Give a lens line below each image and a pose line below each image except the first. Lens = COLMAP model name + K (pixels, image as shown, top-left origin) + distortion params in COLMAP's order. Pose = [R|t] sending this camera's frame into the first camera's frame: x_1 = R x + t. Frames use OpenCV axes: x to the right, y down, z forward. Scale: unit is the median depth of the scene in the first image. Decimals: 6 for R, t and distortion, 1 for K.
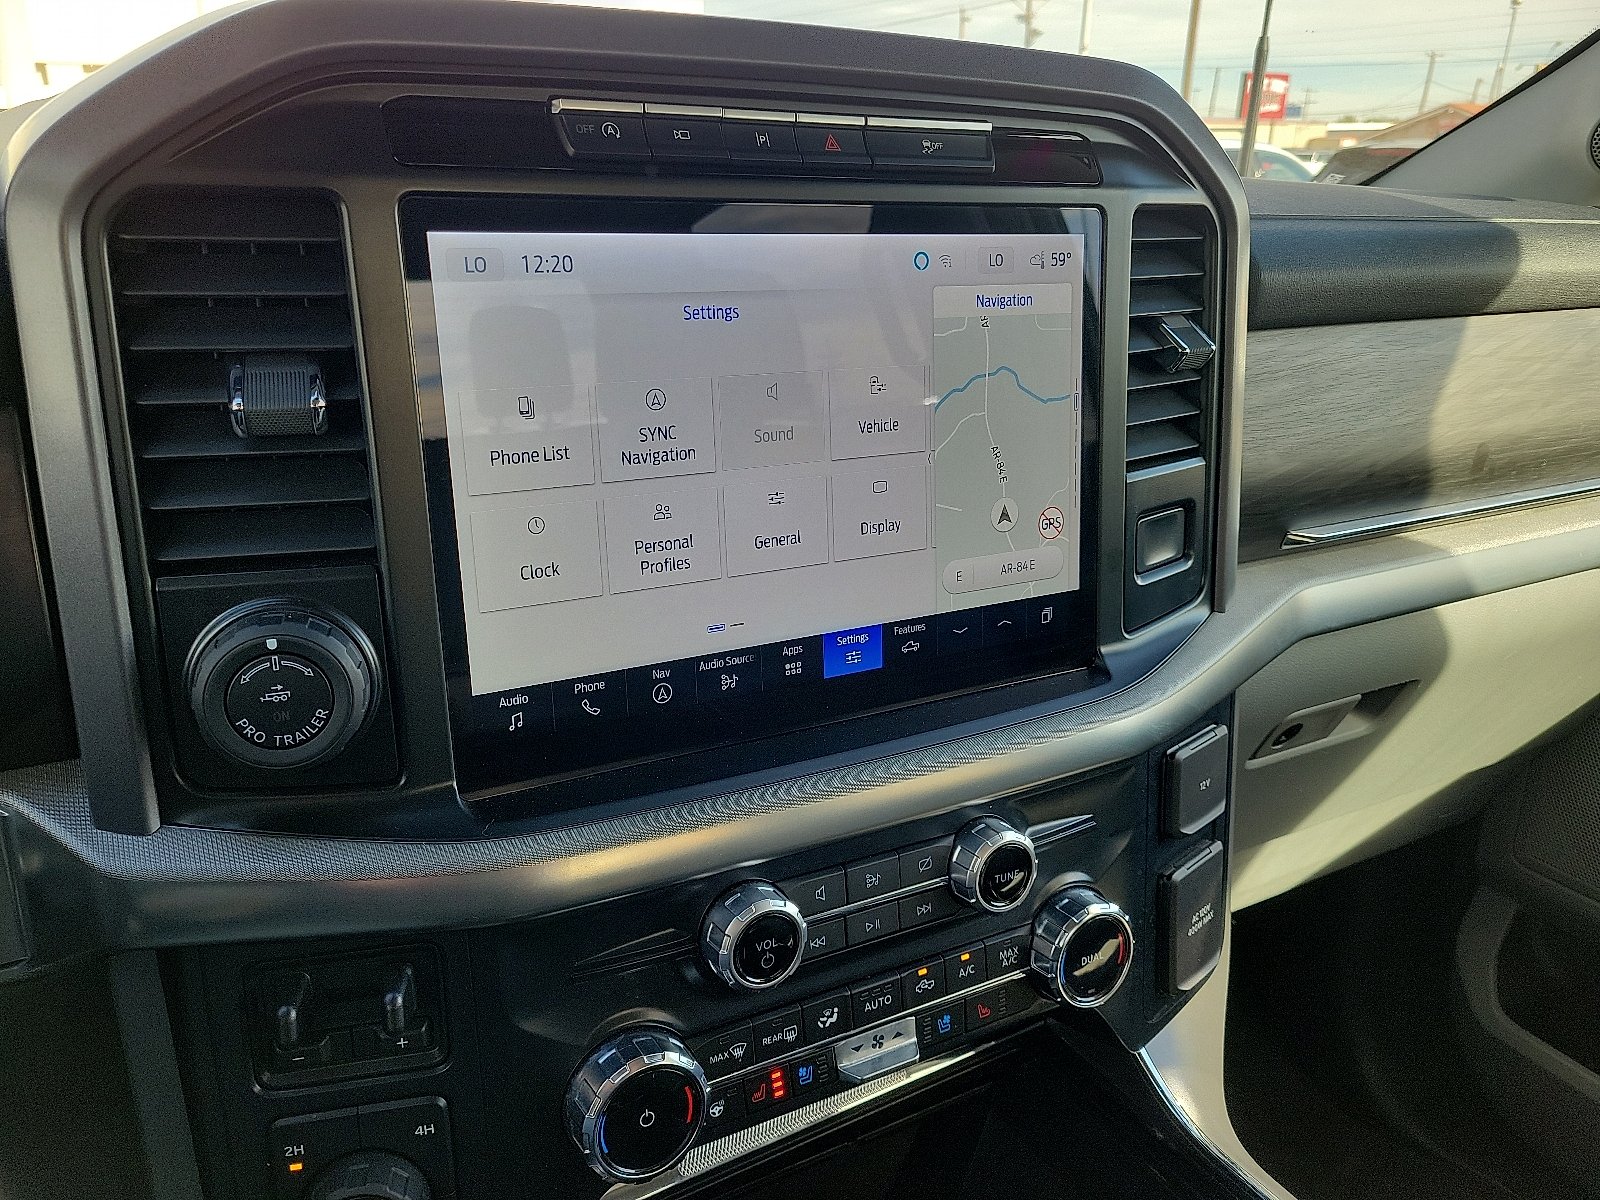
lens RADIAL K [[1226.7, 0, 789.7], [0, 1226.7, 595.6], [0, 0, 1]] dist [0.060449, -0.045551]
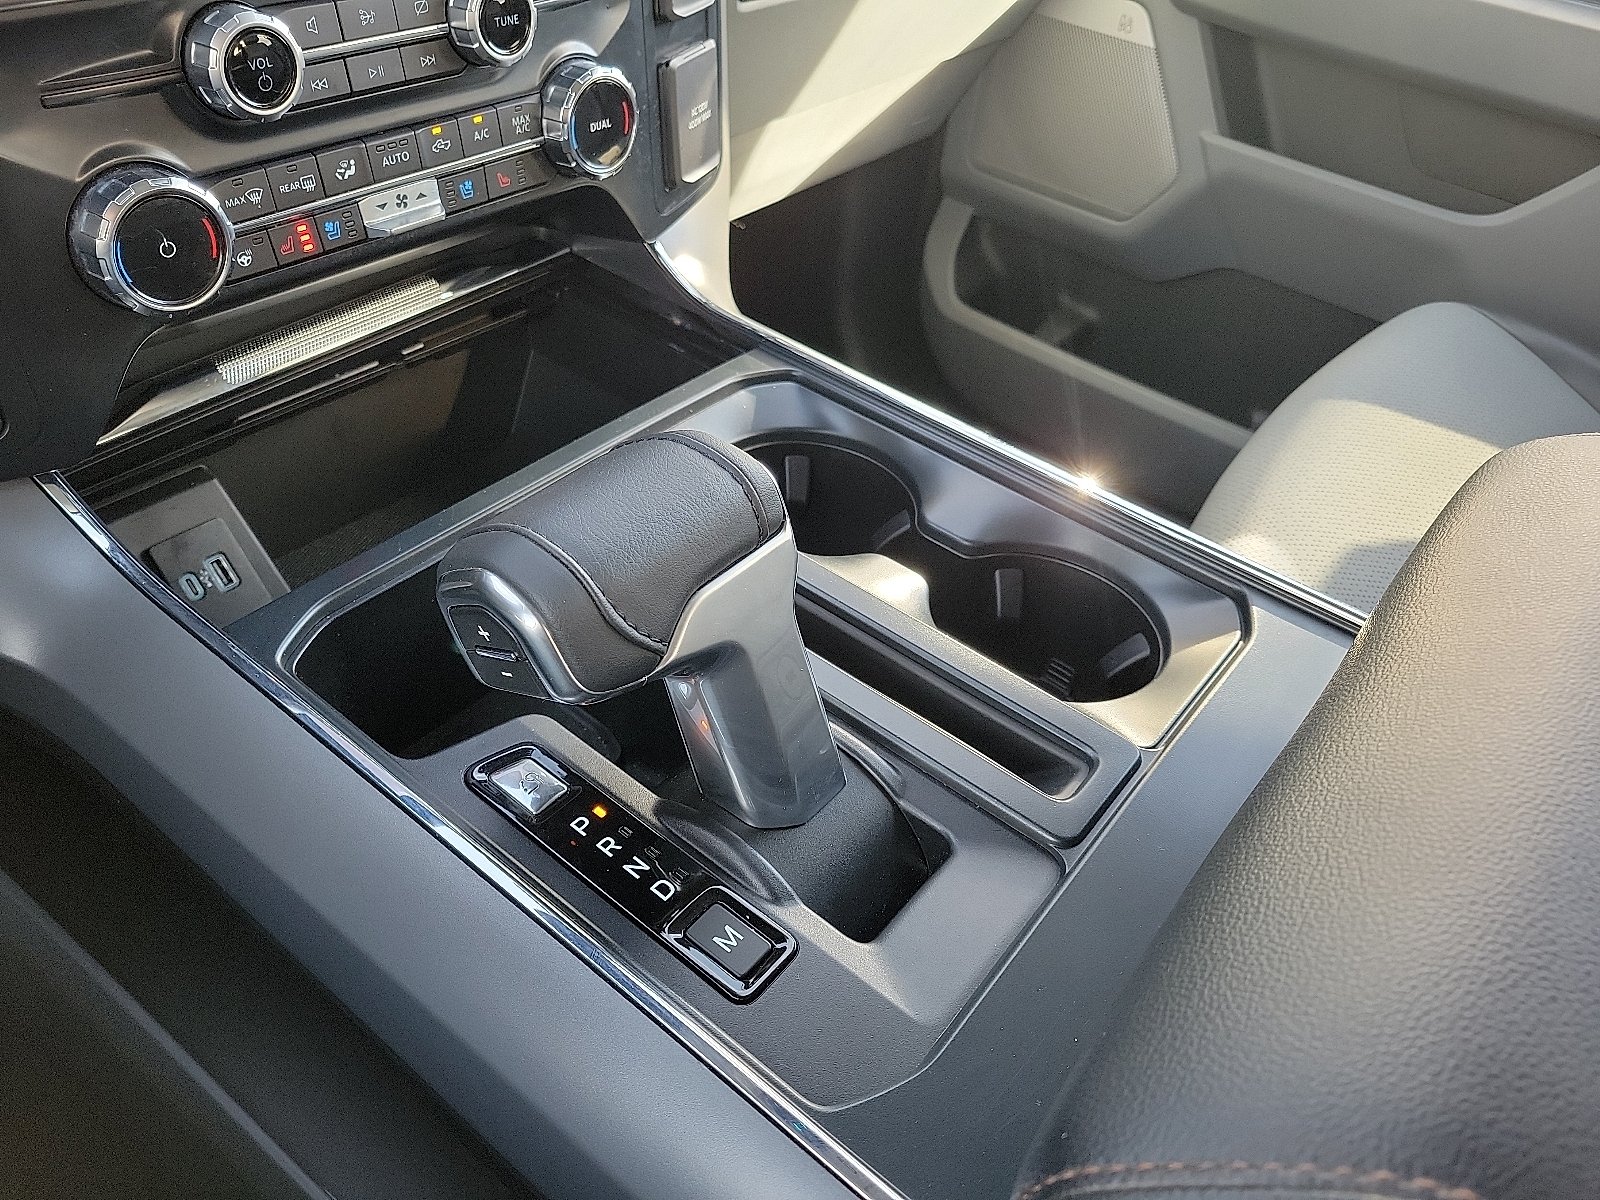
lens RADIAL K [[1226.7, 0, 786.6], [0, 1226.7, 586.4], [0, 0, 1]] dist [0.060449, -0.045551]
pose [[0.930023, -0.178548, 0.321215, -0.019640], [0.037135, 0.915231, 0.401214, 0.252573], [-0.365622, -0.361210, 0.857816, -0.120209]]
